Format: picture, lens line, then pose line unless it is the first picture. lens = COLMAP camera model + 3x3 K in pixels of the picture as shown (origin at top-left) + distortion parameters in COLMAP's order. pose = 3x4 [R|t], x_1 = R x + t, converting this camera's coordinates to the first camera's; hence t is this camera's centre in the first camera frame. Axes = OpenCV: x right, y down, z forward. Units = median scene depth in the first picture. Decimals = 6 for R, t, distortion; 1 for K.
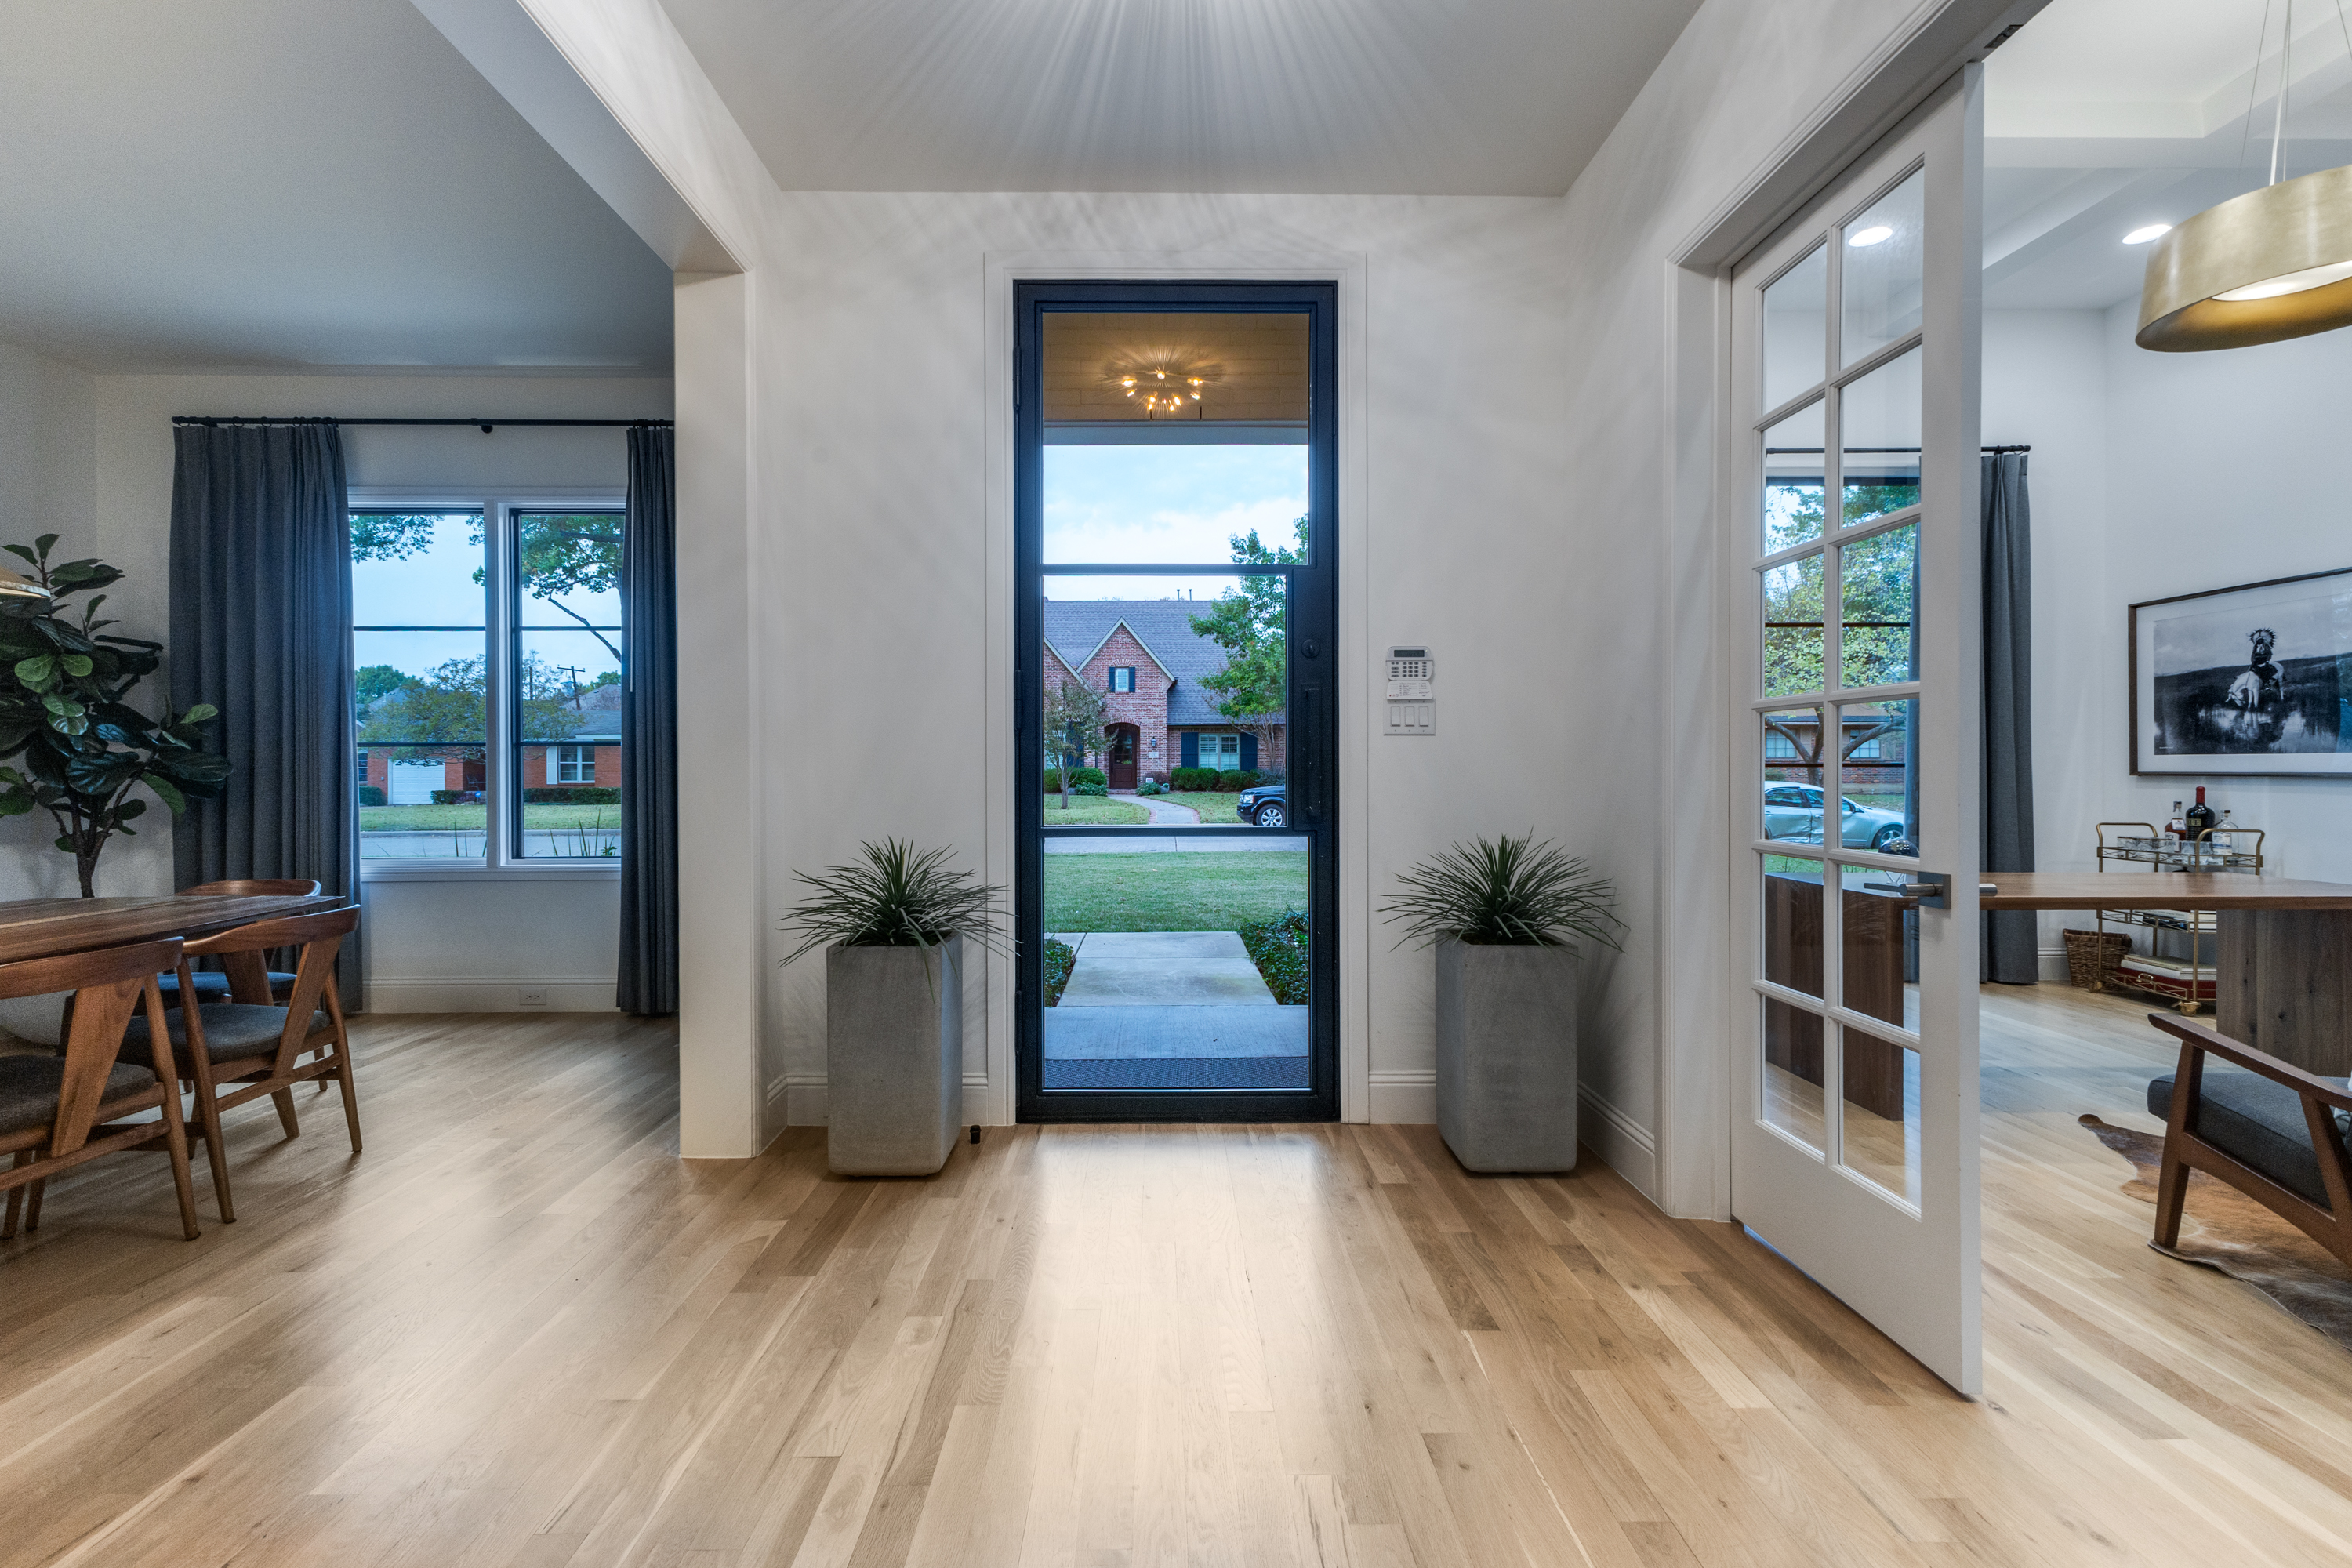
lens RADIAL K [[1014.2, 0, 1173.9], [0, 1014.2, 773.8], [0, 0, 1]] dist [0.004479, 0.000190]
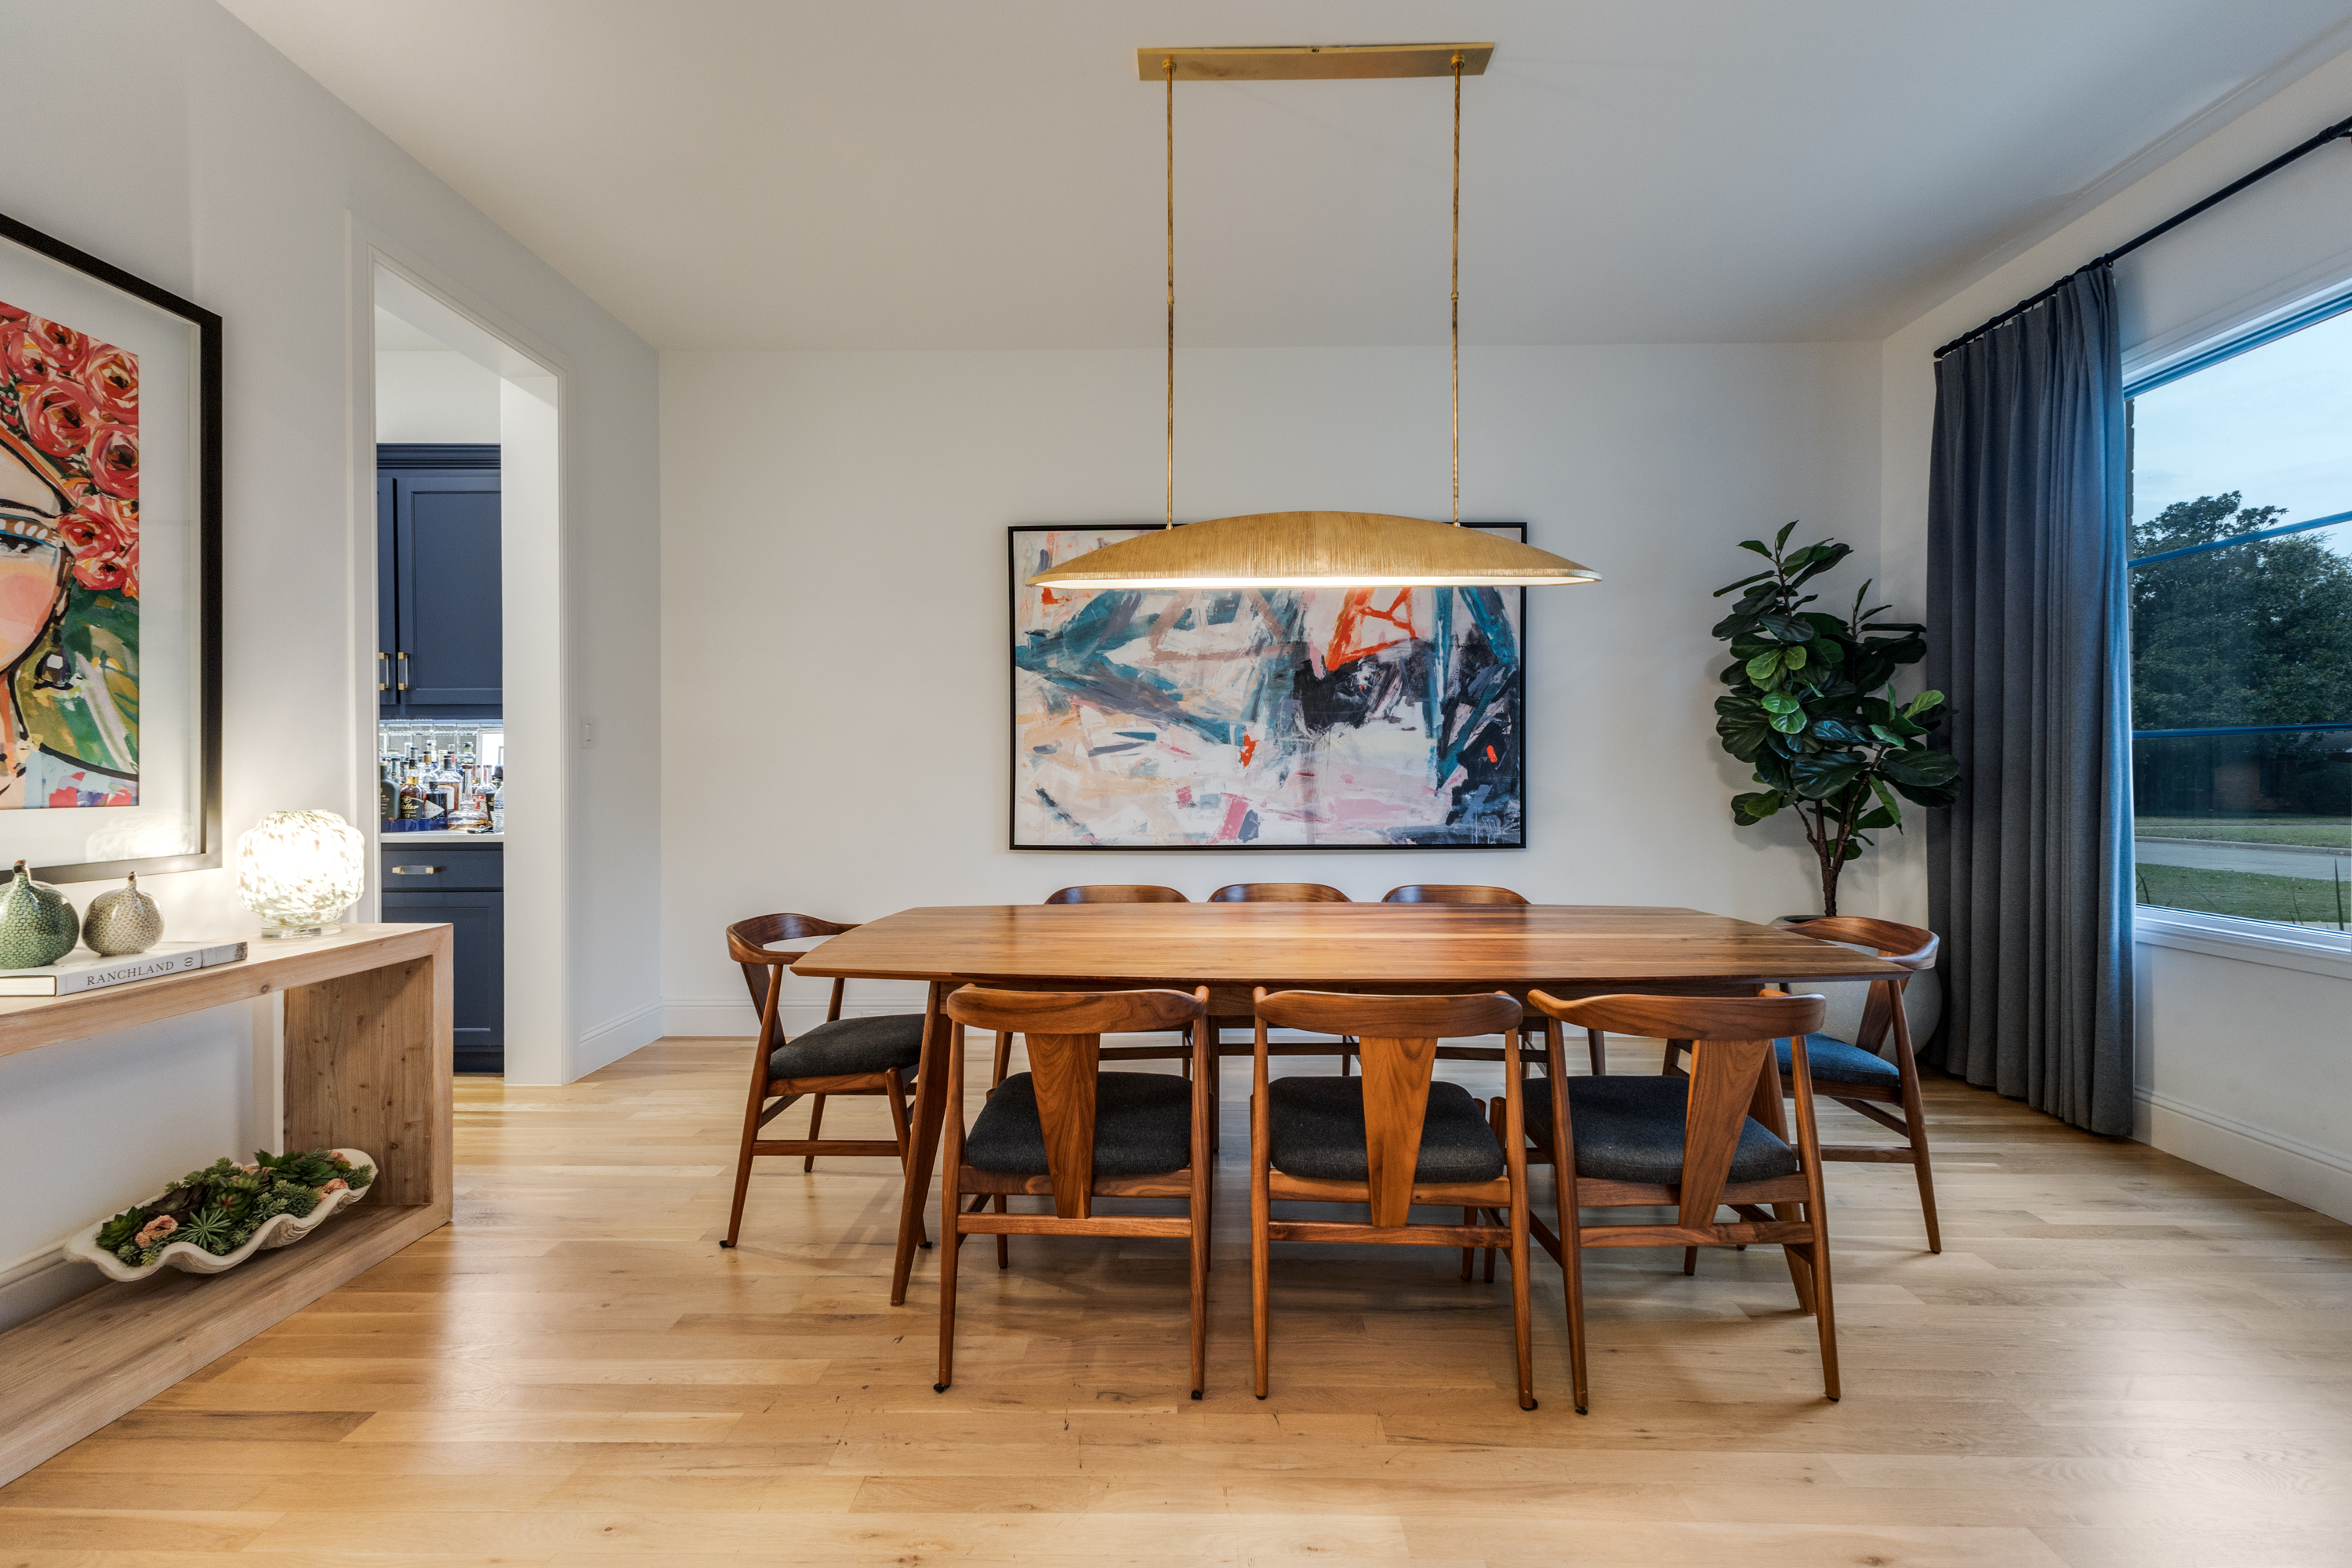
lens RADIAL K [[1014.2, 0, 1183.0], [0, 1014.2, 776.6], [0, 0, 1]] dist [0.004479, 0.000190]
pose [[-0.041575, 0.002890, -0.999131, -0.135110], [-0.002484, 0.999992, 0.002996, -0.000760], [0.999132, 0.002606, -0.041568, 0.478769]]
